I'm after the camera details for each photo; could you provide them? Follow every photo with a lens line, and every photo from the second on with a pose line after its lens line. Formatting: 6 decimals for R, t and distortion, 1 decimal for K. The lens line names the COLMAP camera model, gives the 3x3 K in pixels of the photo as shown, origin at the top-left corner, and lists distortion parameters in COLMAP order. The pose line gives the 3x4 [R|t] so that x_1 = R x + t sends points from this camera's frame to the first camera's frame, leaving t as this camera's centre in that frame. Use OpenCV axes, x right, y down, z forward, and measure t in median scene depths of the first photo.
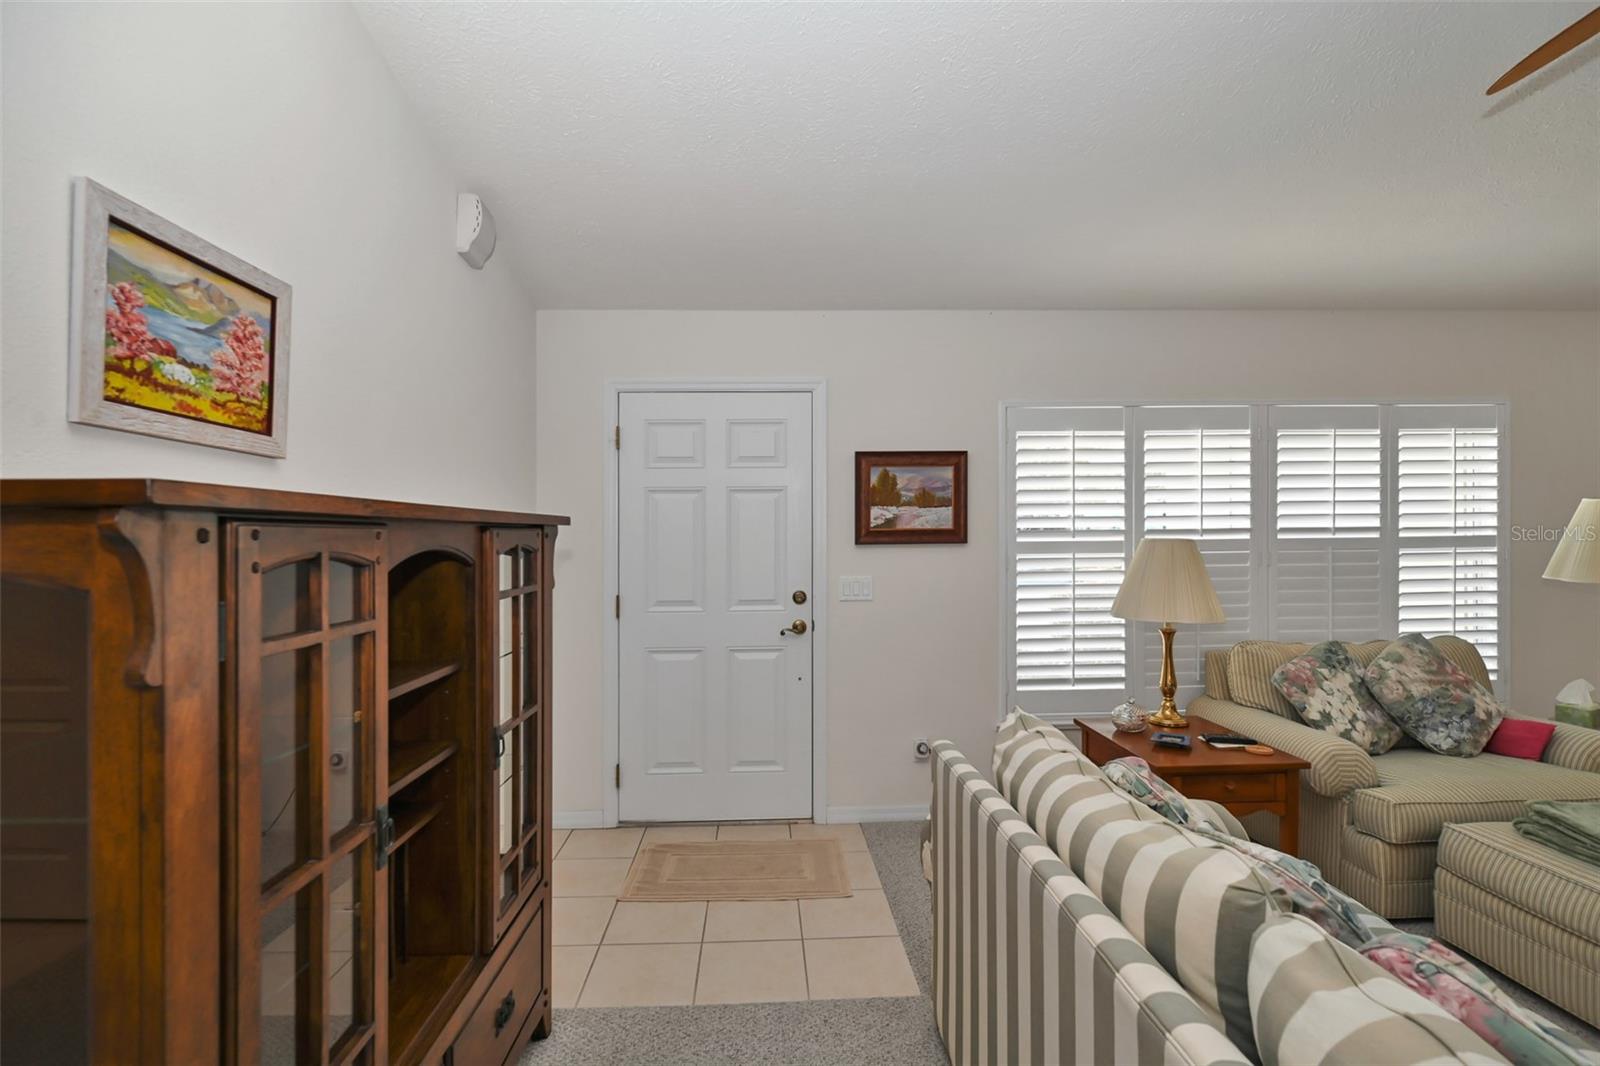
lens RADIAL K [[745.0, 0, 802.2], [0, 745.0, 542.7], [0, 0, 1]] dist [-0.006263, -0.002812]
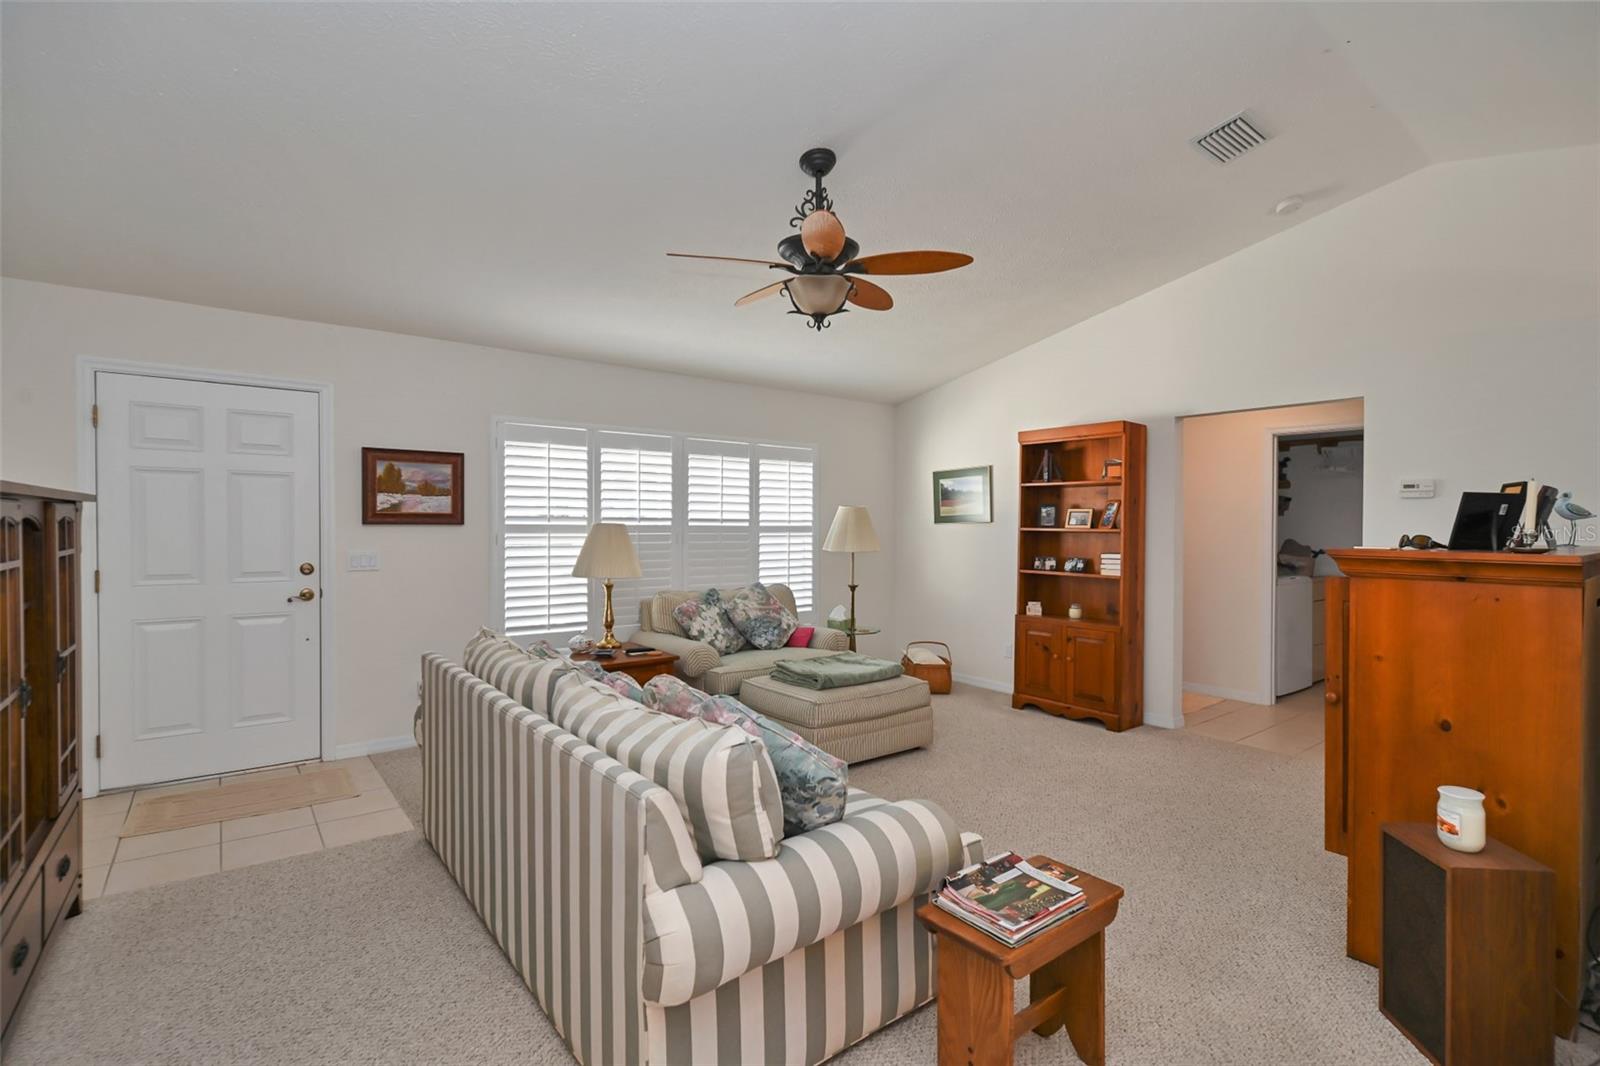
lens RADIAL K [[745.0, 0, 820.3], [0, 745.0, 552.0], [0, 0, 1]] dist [-0.006263, -0.002812]
pose [[0.815412, -0.004989, 0.578859, -0.020910], [0.000016, 0.999963, 0.008596, 0.036939], [-0.578881, -0.007001, 0.815382, -0.407675]]
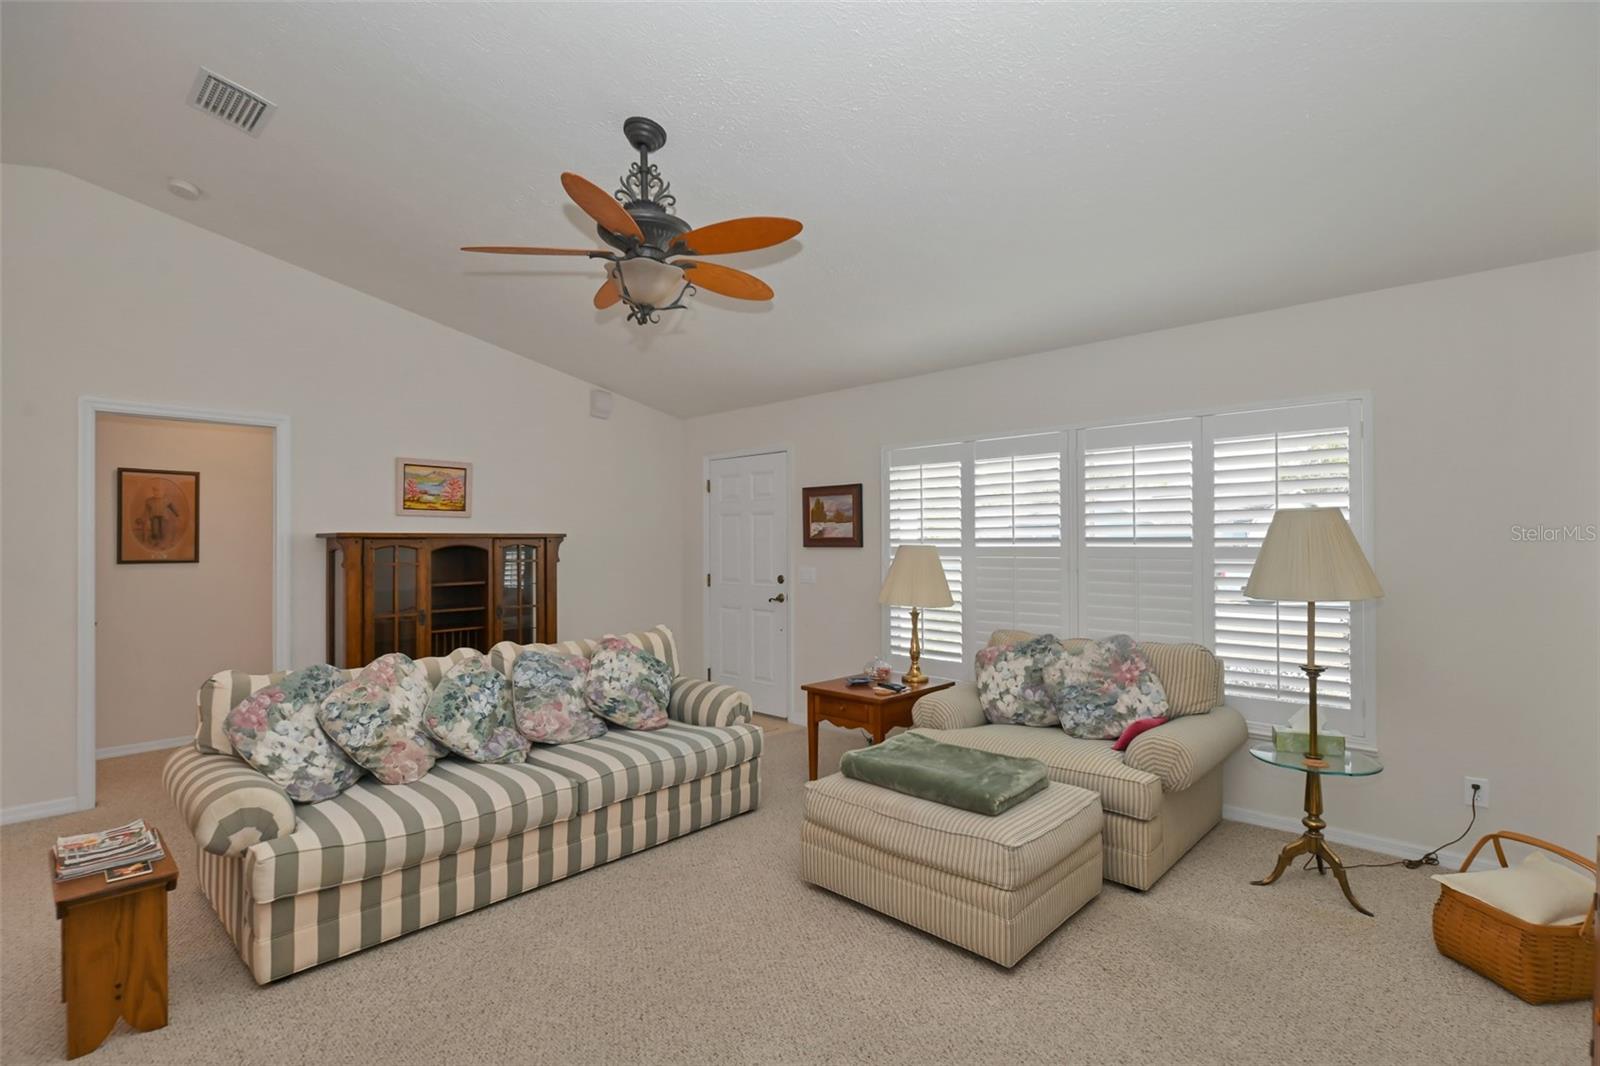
lens RADIAL K [[745.0, 0, 796.2], [0, 745.0, 540.1], [0, 0, 1]] dist [-0.006263, -0.002812]
pose [[0.700029, 0.006984, -0.714080, 1.180946], [-0.006998, 0.999971, 0.002921, -0.016722], [0.714080, 0.002952, 0.700058, -0.110024]]
